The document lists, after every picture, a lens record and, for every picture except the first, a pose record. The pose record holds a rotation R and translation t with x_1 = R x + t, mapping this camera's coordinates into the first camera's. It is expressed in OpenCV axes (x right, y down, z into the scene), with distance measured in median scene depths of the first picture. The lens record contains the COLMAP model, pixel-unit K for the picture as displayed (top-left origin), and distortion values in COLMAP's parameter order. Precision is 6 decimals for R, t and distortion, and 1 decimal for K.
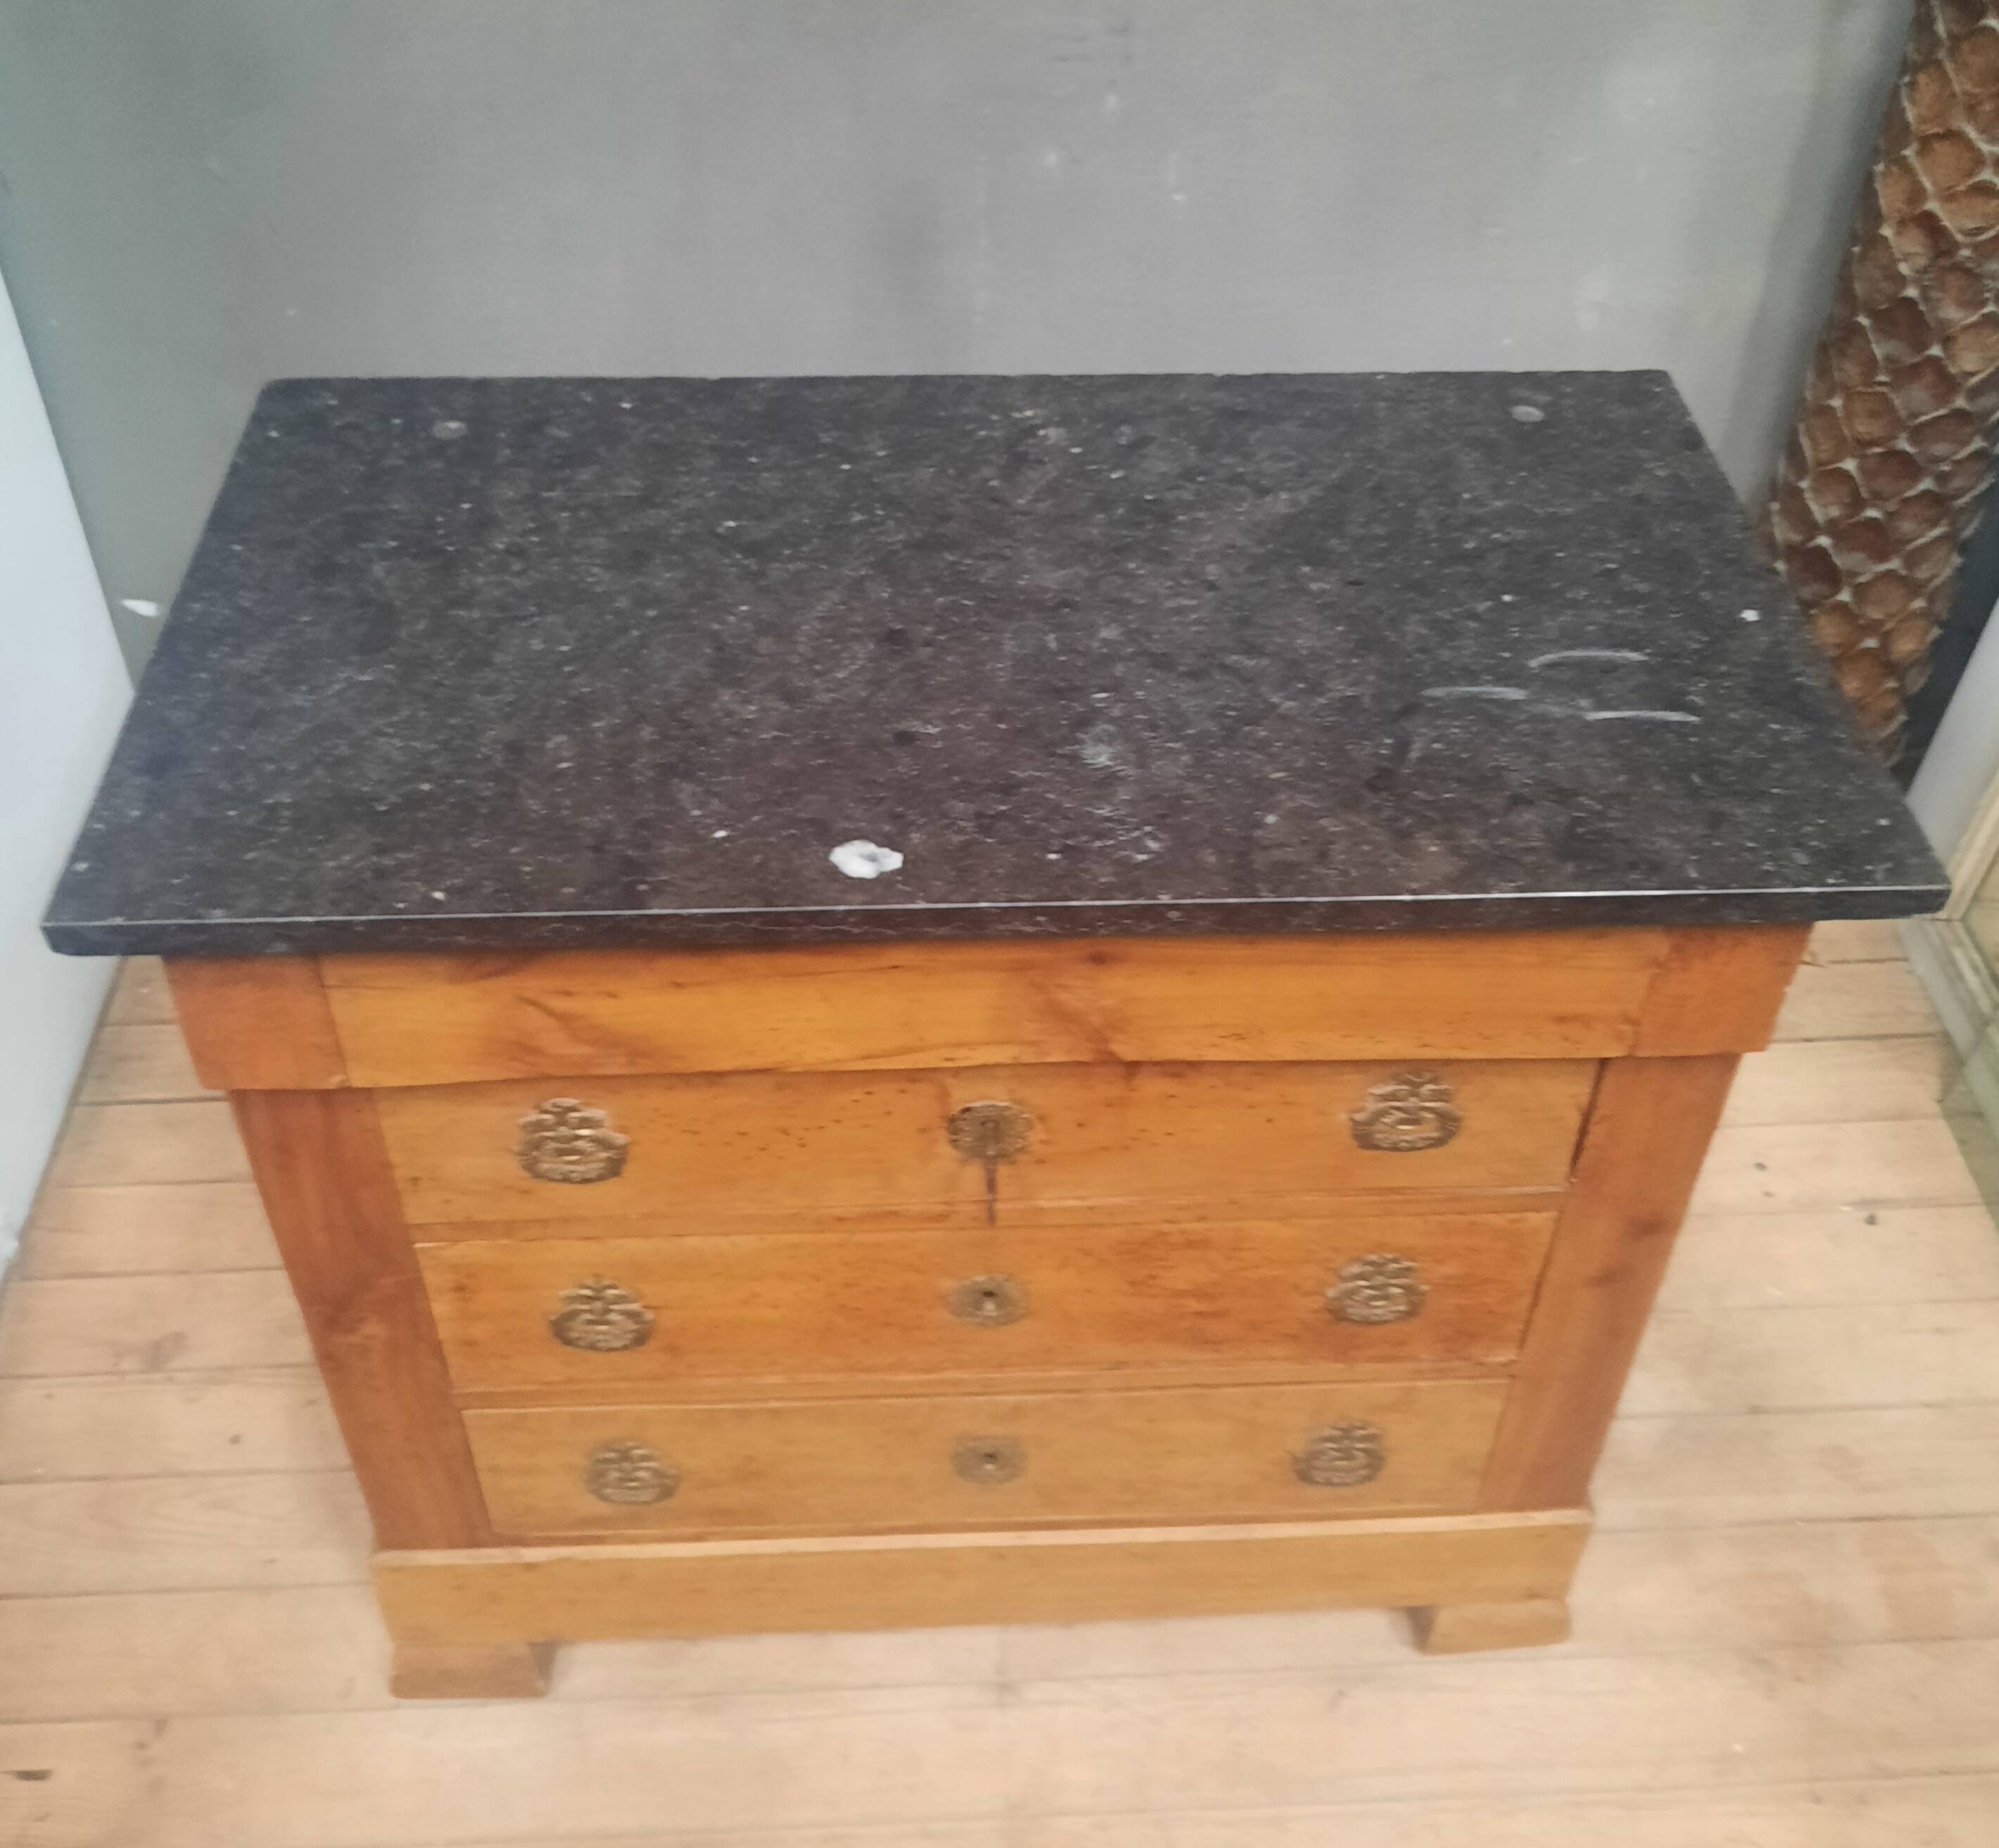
lens RADIAL K [[2069.7, 0, 994.8], [0, 2069.7, 782.5], [0, 0, 1]] dist [0.017203, -0.000248]
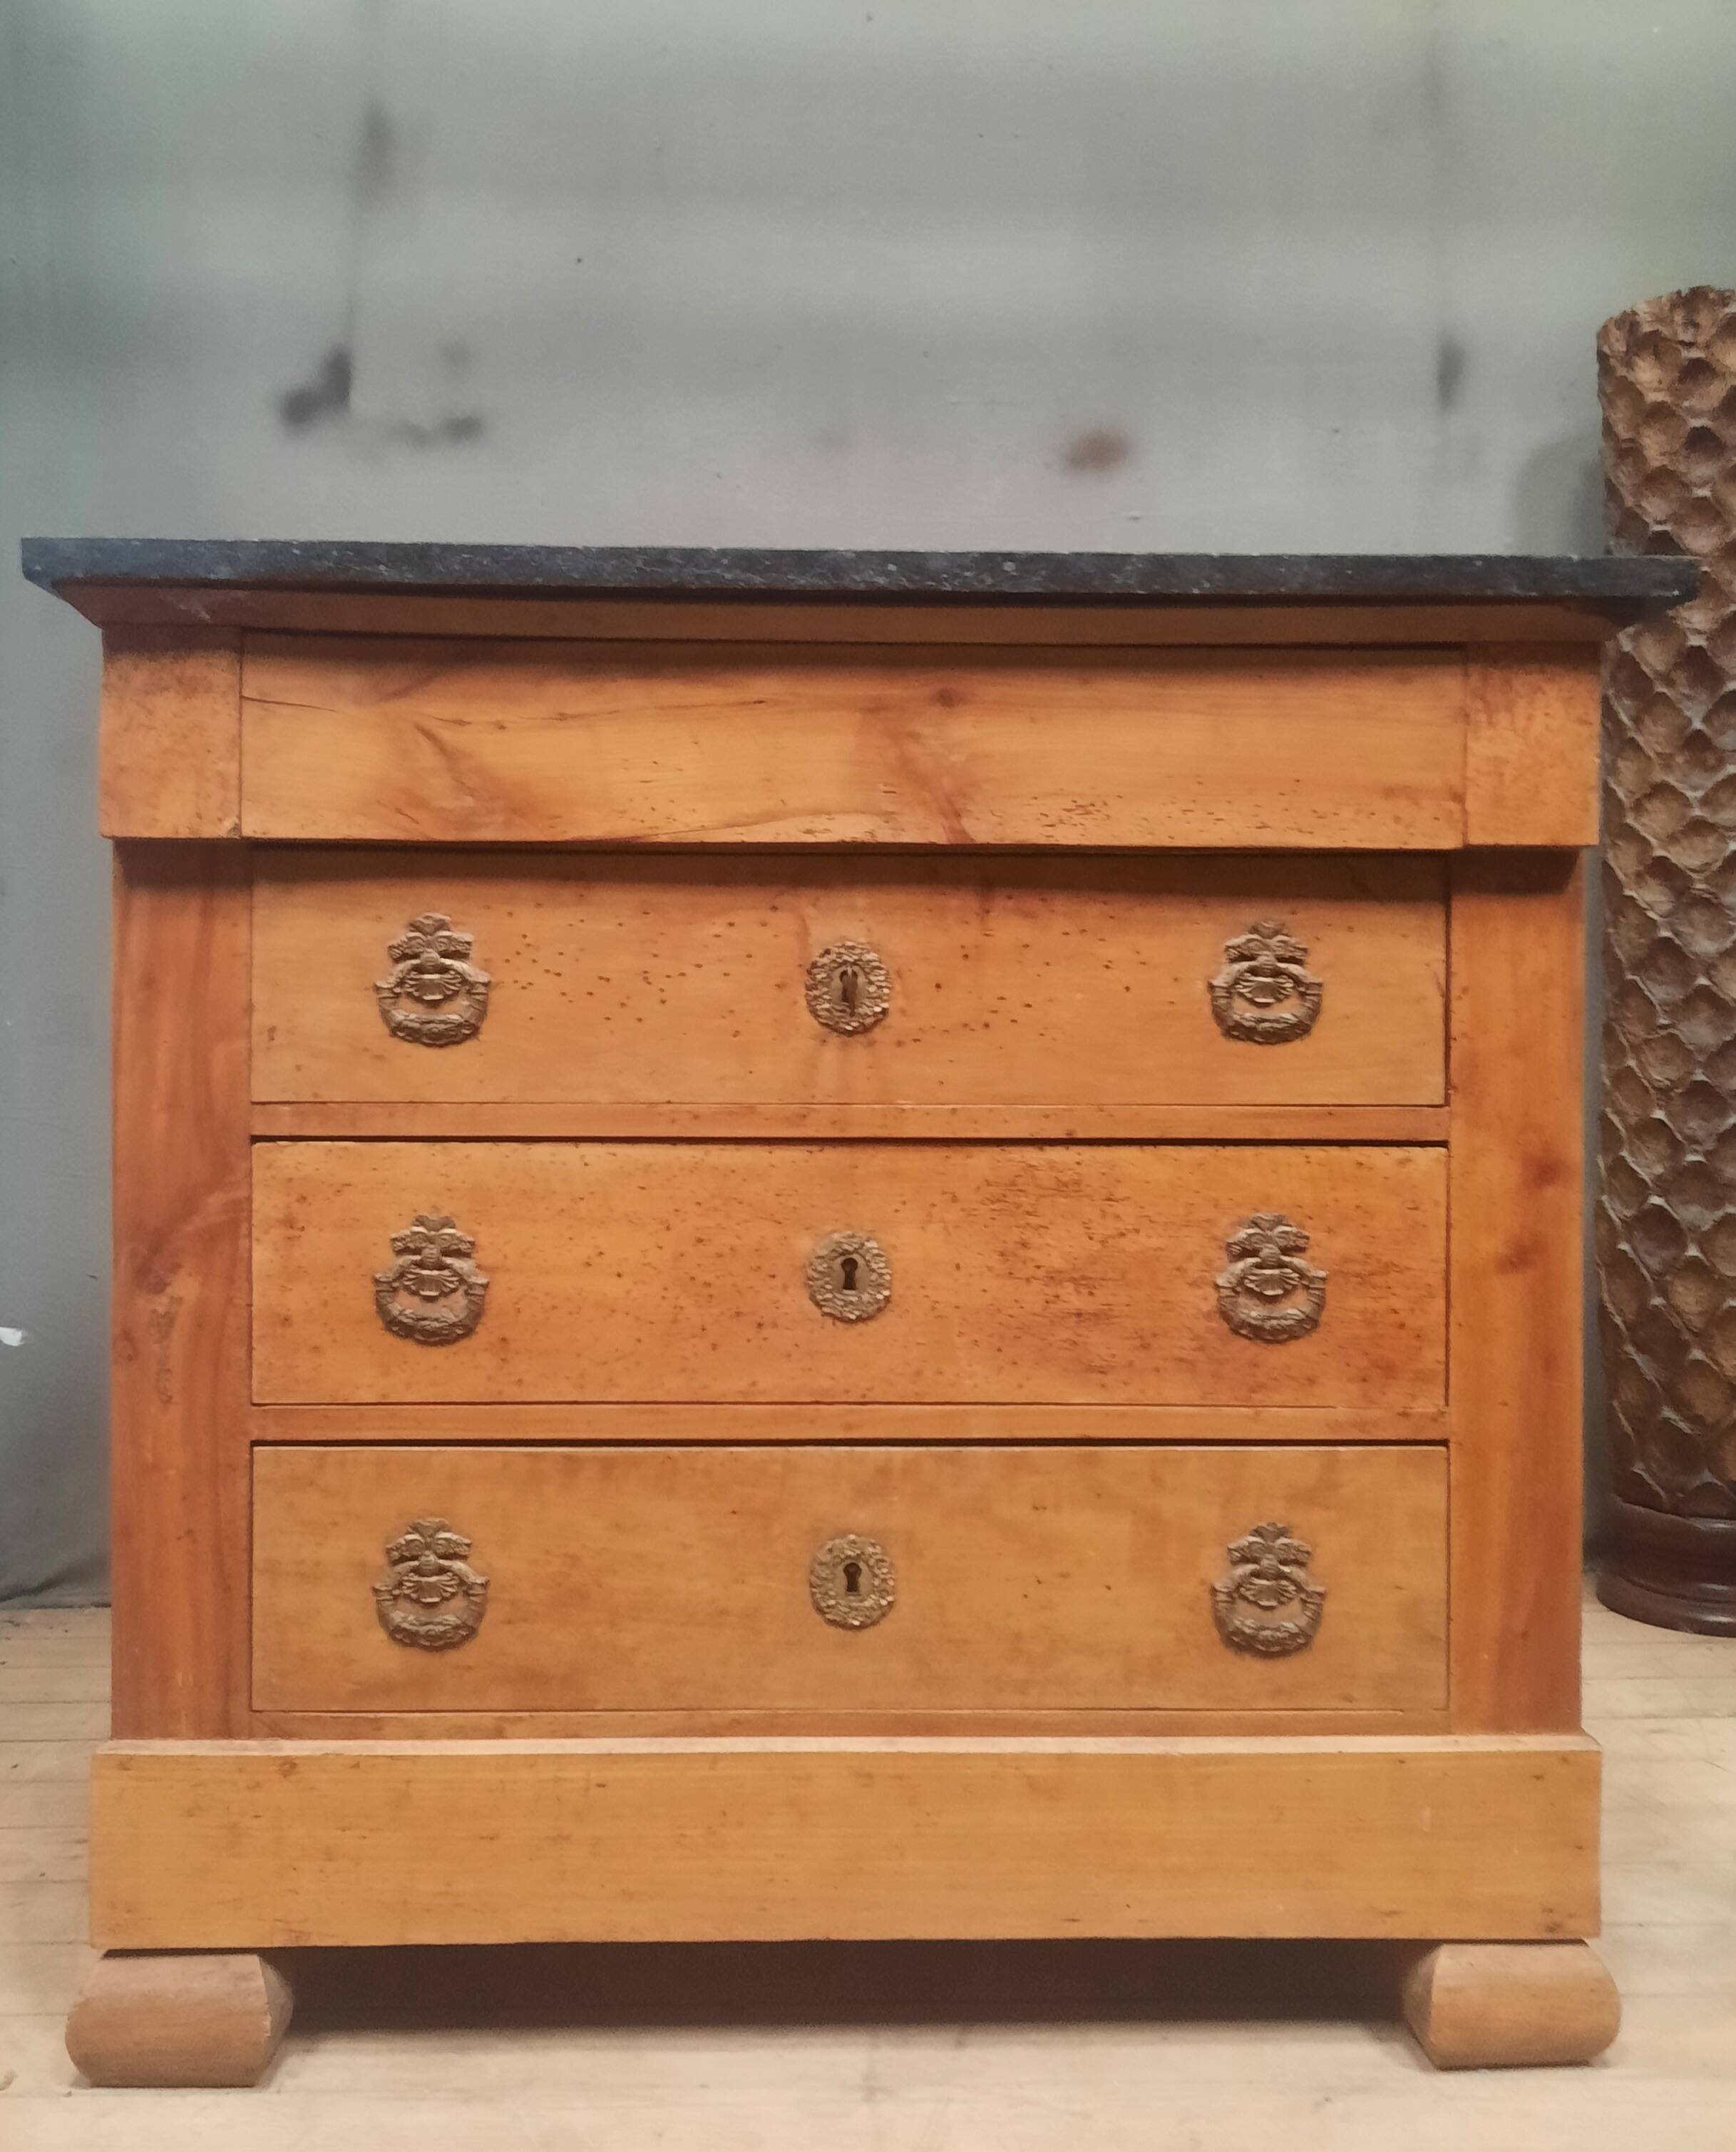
lens RADIAL K [[2102.3, 0, 802.5], [0, 2102.3, 1070.5], [0, 0, 1]] dist [0.041043, -0.028358]
pose [[0.999772, -0.007502, -0.020016, -0.004239], [-0.006803, 0.776015, -0.630678, 0.763984], [0.020265, 0.630670, 0.775786, 0.209742]]
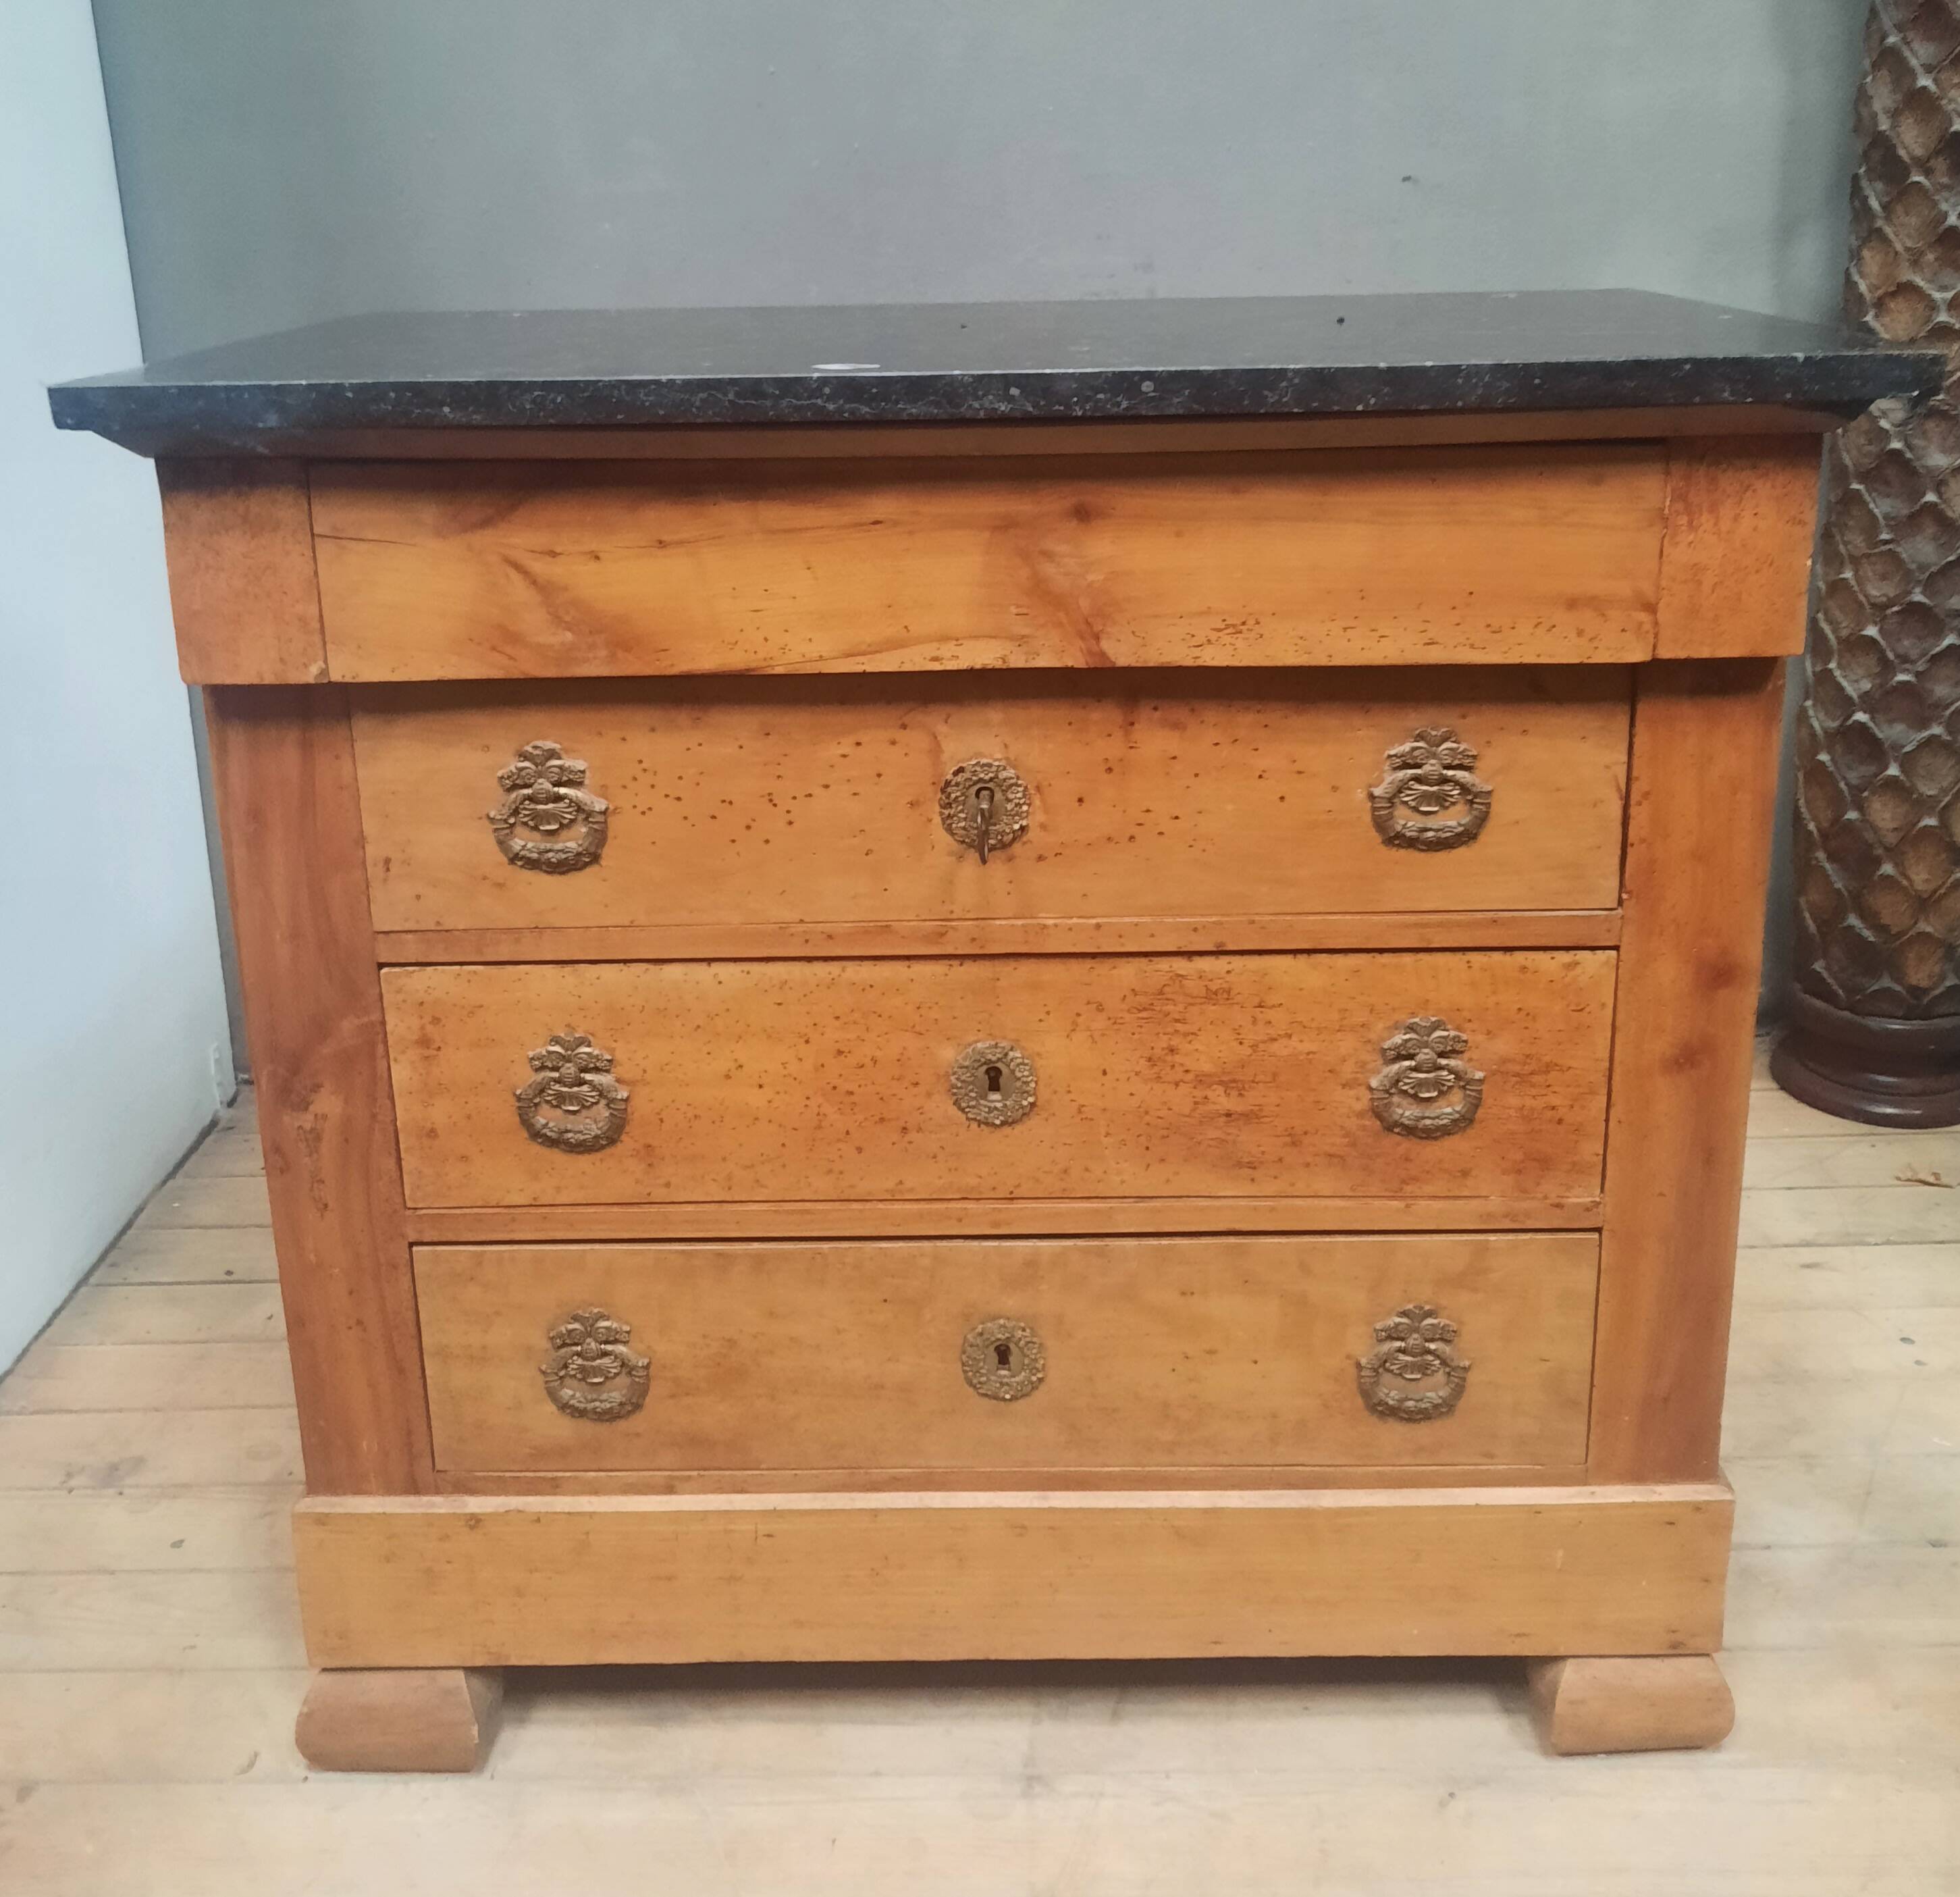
lens RADIAL K [[1979.7, 0, 973.4], [0, 1979.7, 774.5], [0, 0, 1]] dist [0.031966, -0.027400]
pose [[0.997638, -0.016294, -0.066734, 0.048128], [-0.012346, 0.913114, -0.407518, 0.476123], [0.067576, 0.407379, 0.910756, 0.149512]]
